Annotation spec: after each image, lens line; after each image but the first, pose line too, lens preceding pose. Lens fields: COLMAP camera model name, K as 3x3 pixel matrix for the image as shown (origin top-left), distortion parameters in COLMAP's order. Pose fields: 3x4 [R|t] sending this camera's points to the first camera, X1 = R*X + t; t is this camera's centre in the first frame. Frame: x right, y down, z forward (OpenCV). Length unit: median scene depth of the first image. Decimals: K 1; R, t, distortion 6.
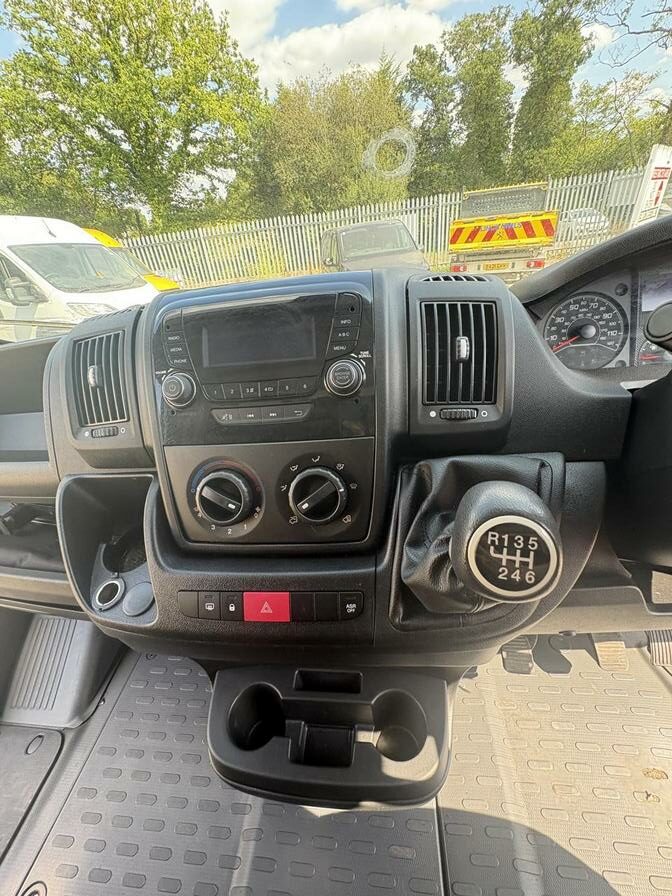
lens RADIAL K [[363.9, 0, 334.3], [0, 363.9, 447.5], [0, 0, 1]] dist [0.000351, 0.000691]
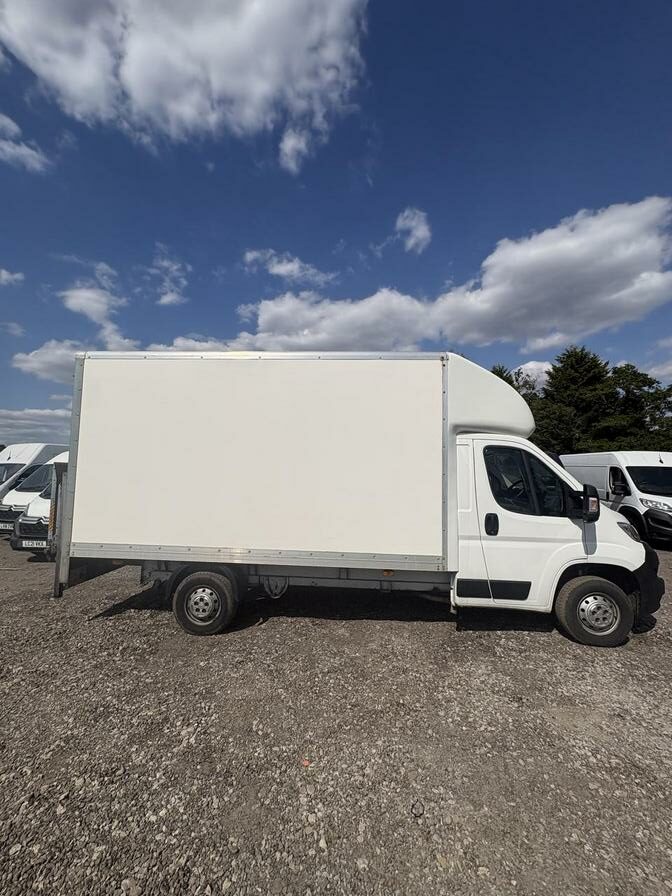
lens RADIAL K [[361.6, 0, 331.2], [0, 361.6, 446.1], [0, 0, 1]] dist [0.000431, 0.000773]
pose [[0.036076, 0.038461, -0.998609, 0.231986], [-0.513570, 0.857925, 0.014490, 0.028542], [0.857289, 0.512333, 0.050703, -0.115942]]
